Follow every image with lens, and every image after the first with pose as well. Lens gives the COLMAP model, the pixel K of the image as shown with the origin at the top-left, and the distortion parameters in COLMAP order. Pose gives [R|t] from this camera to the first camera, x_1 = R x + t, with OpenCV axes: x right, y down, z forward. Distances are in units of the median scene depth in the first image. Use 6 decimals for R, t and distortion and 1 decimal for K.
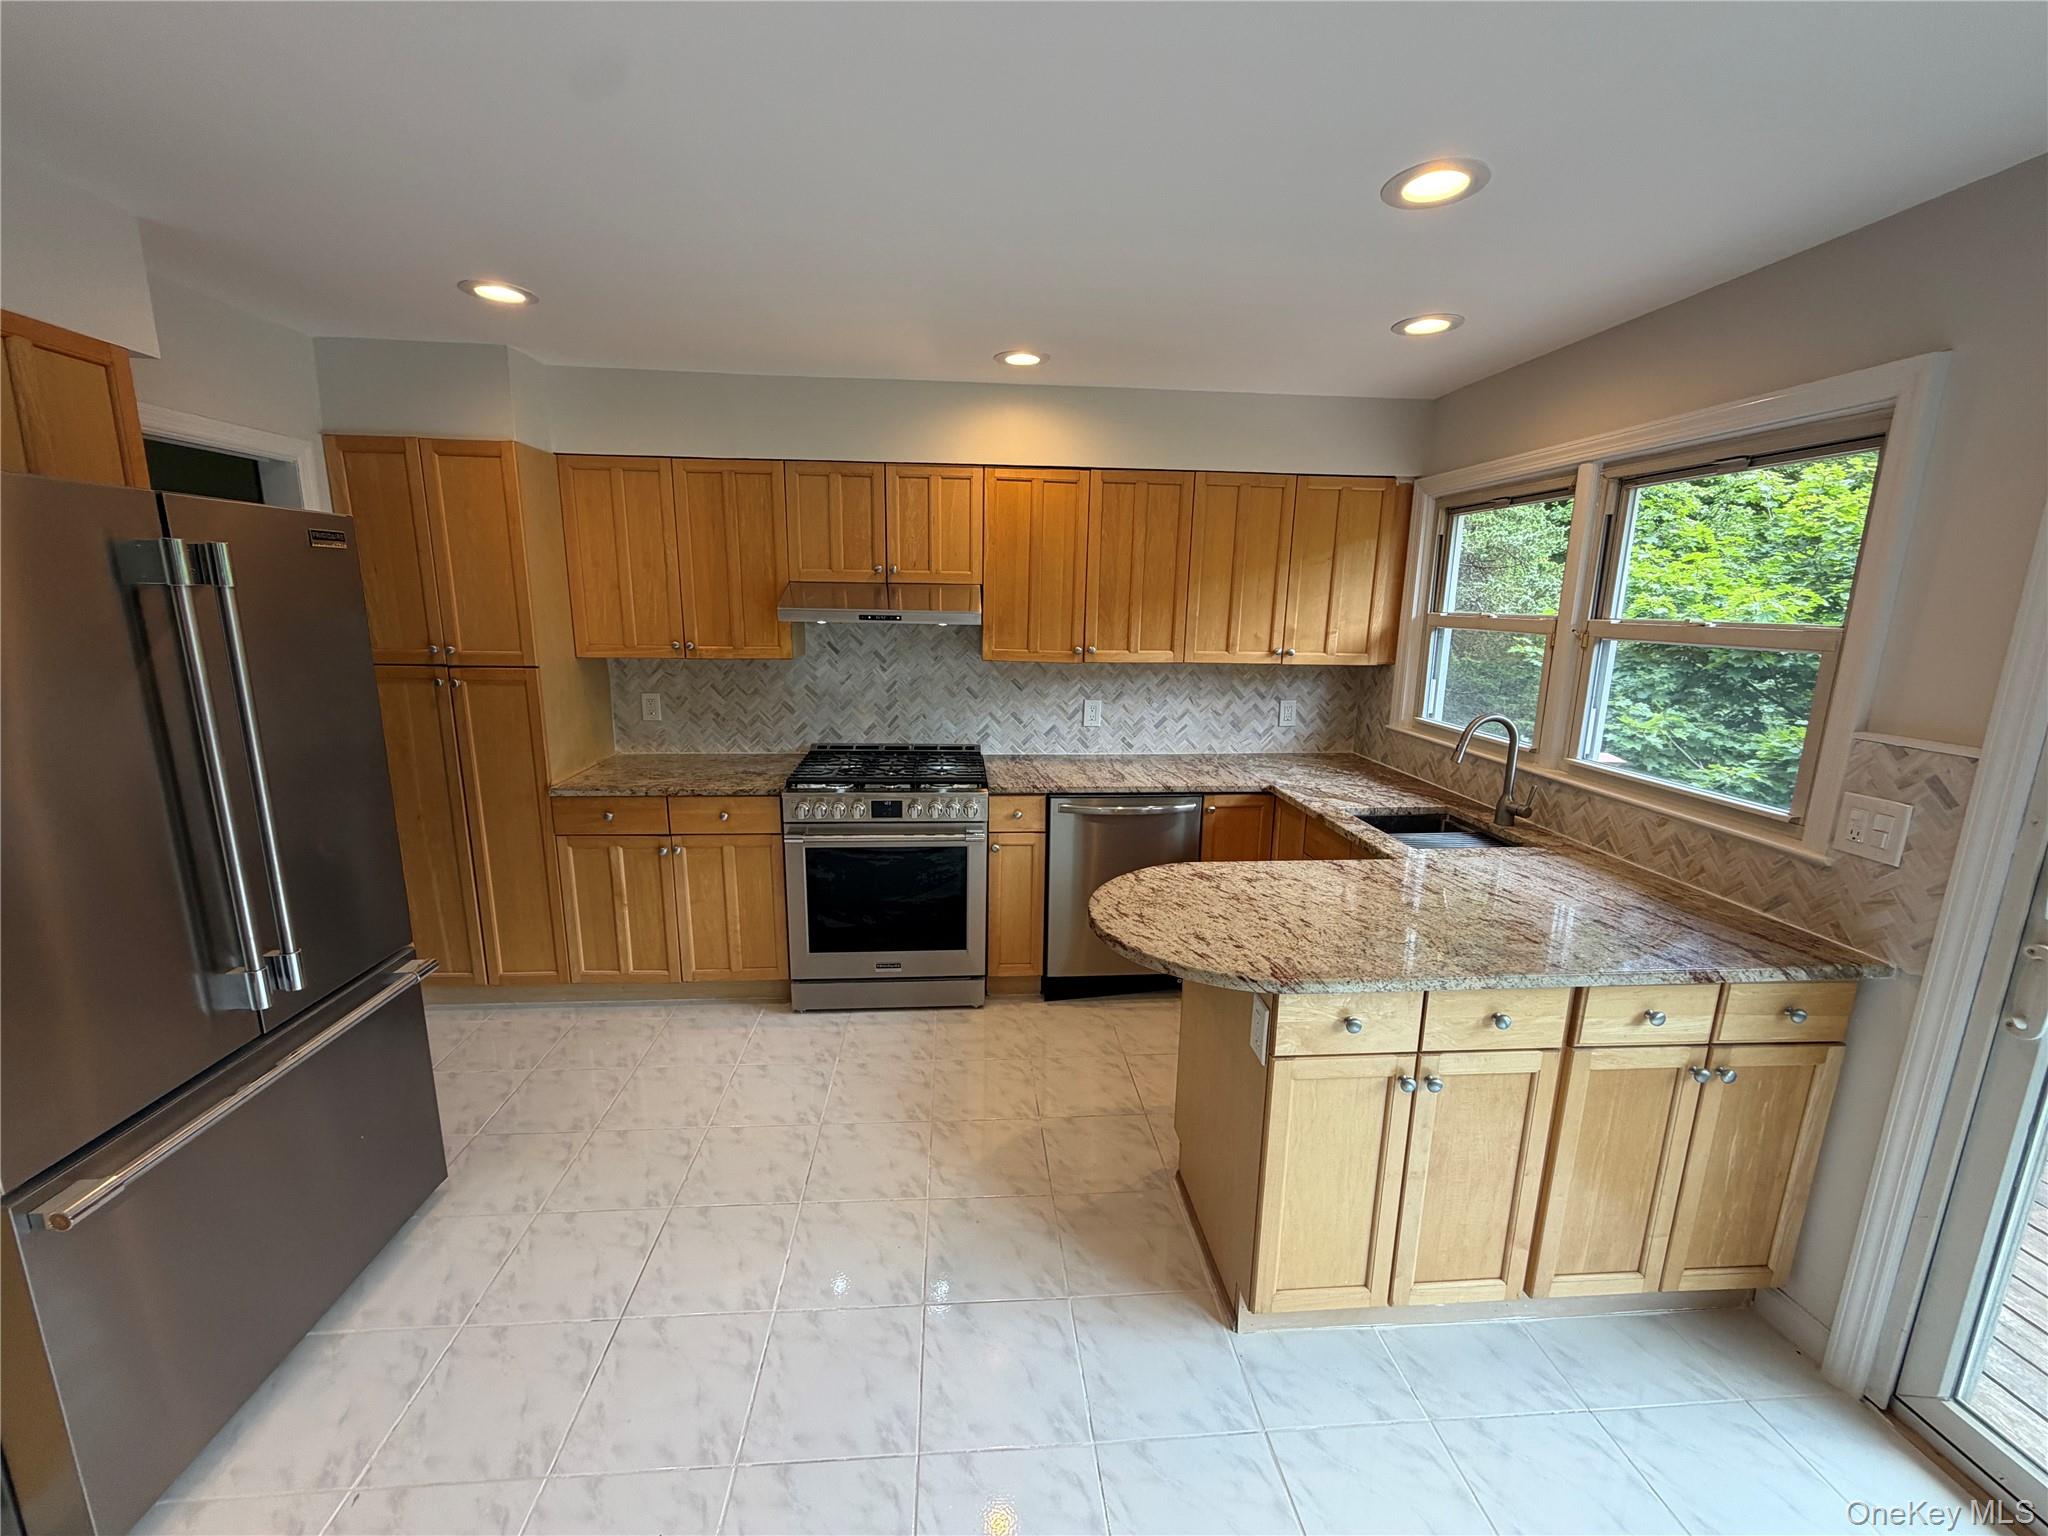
lens RADIAL K [[819.0, 0, 1018.5], [0, 819.0, 768.6], [0, 0, 1]] dist [0.000893, 0.000099]
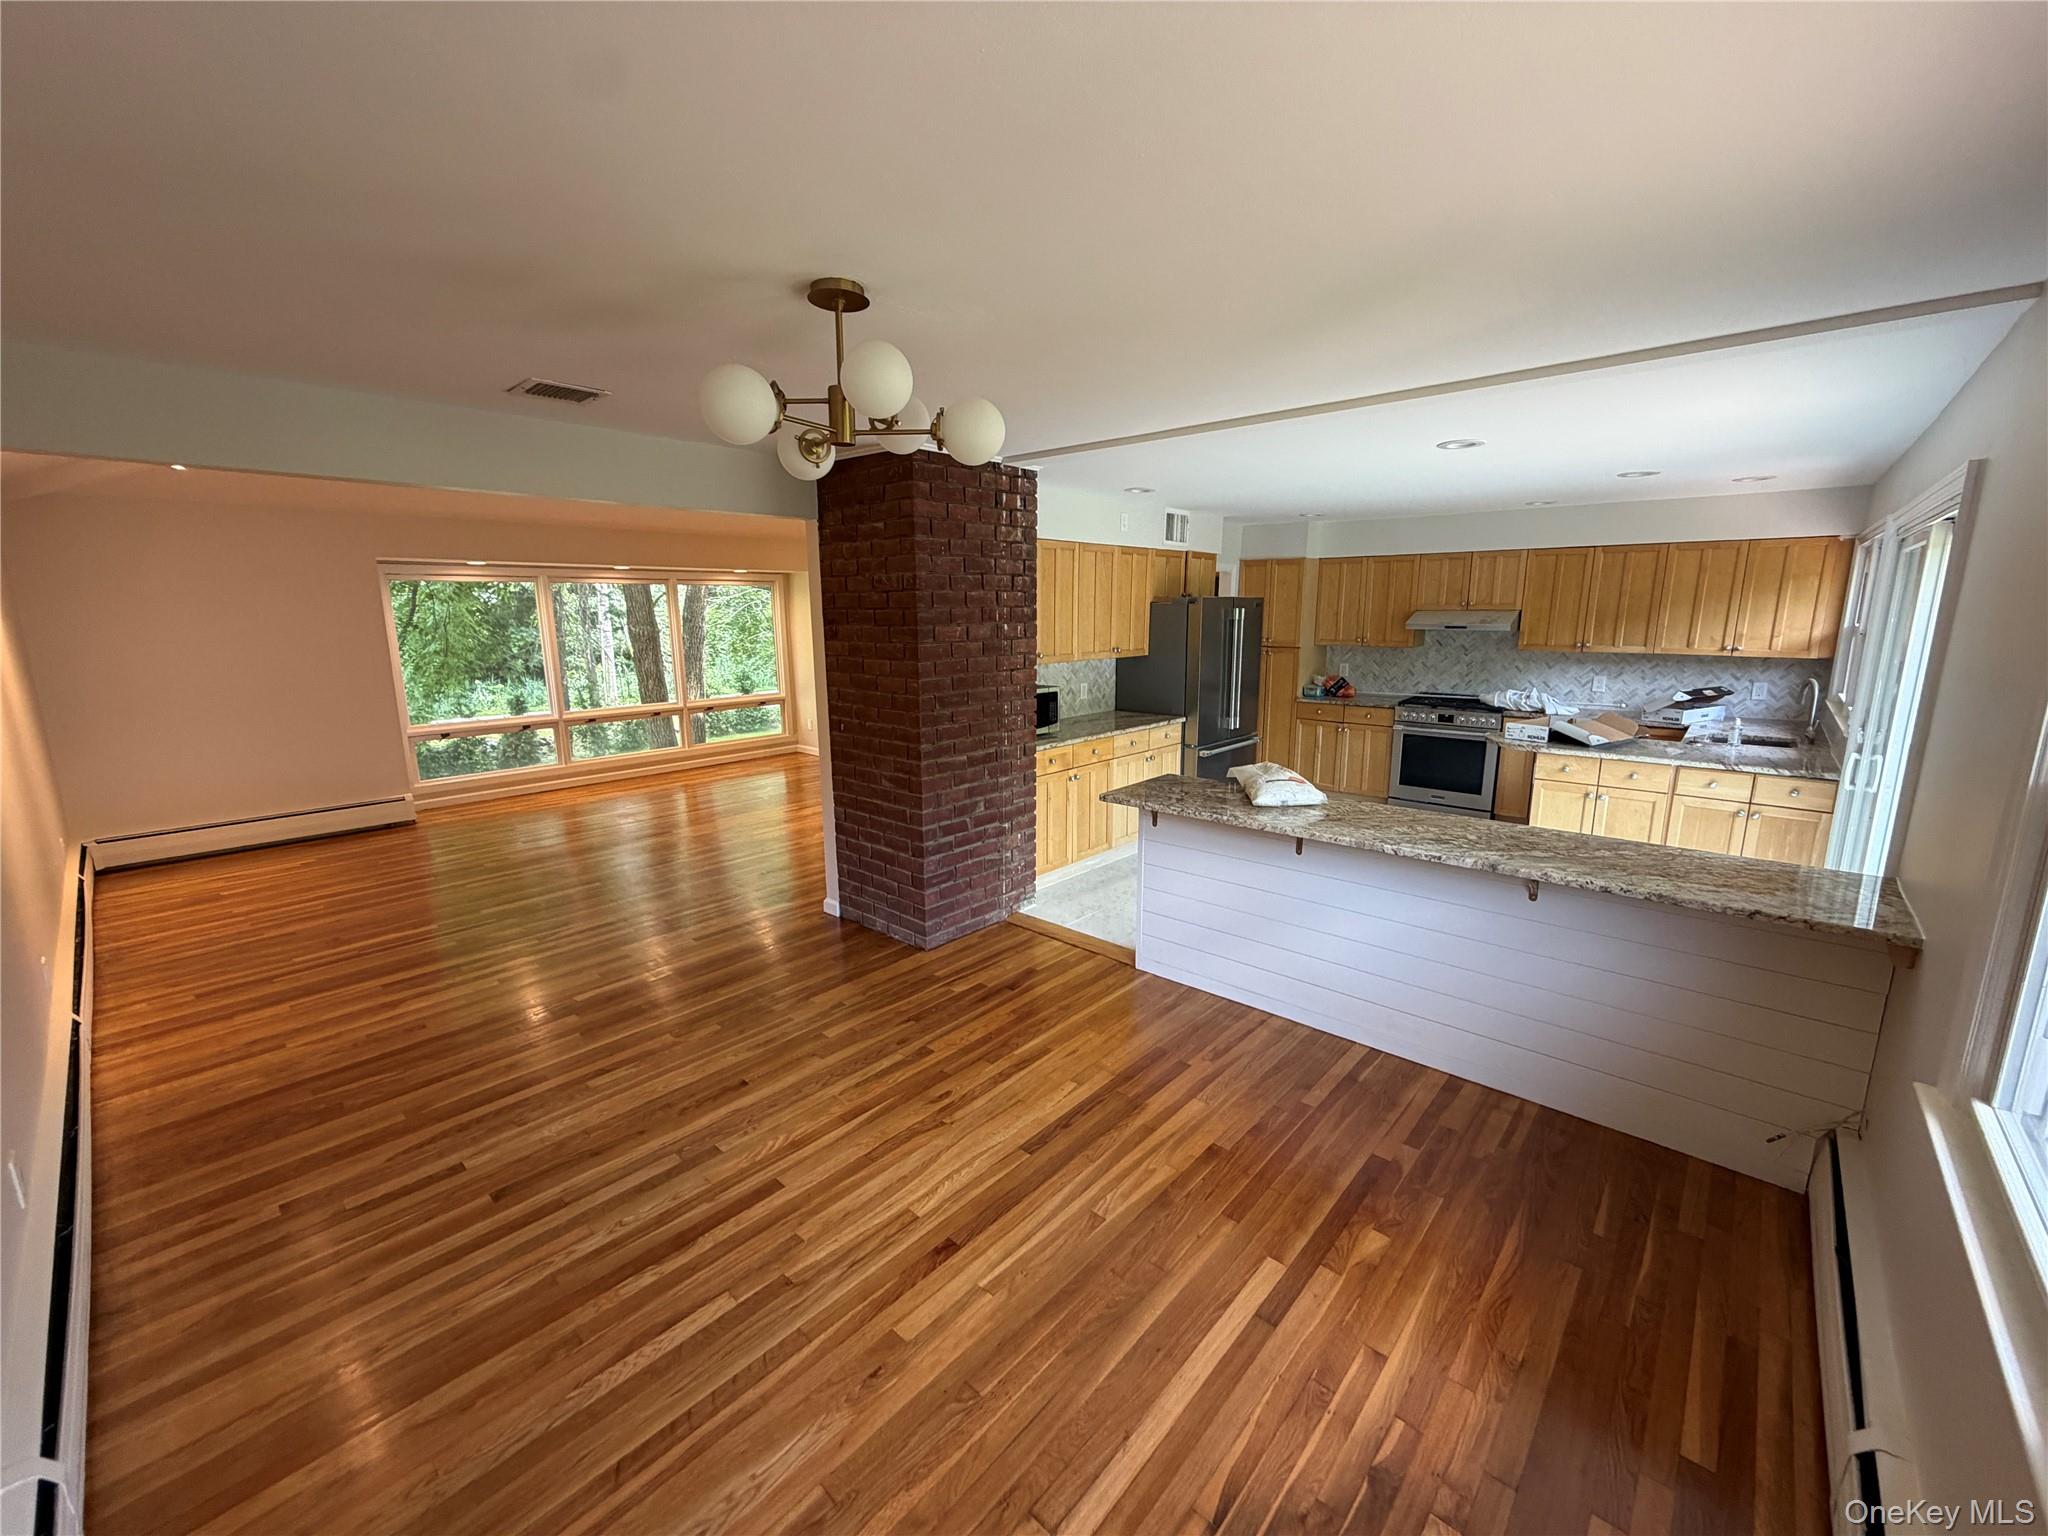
lens RADIAL K [[819.0, 0, 1019.2], [0, 819.0, 766.4], [0, 0, 1]] dist [0.000893, 0.000099]
pose [[0.693831, 0.121153, -0.709874, 0.532303], [-0.132734, 0.990373, 0.039290, 0.213882], [0.707800, 0.066964, 0.703232, -1.126604]]
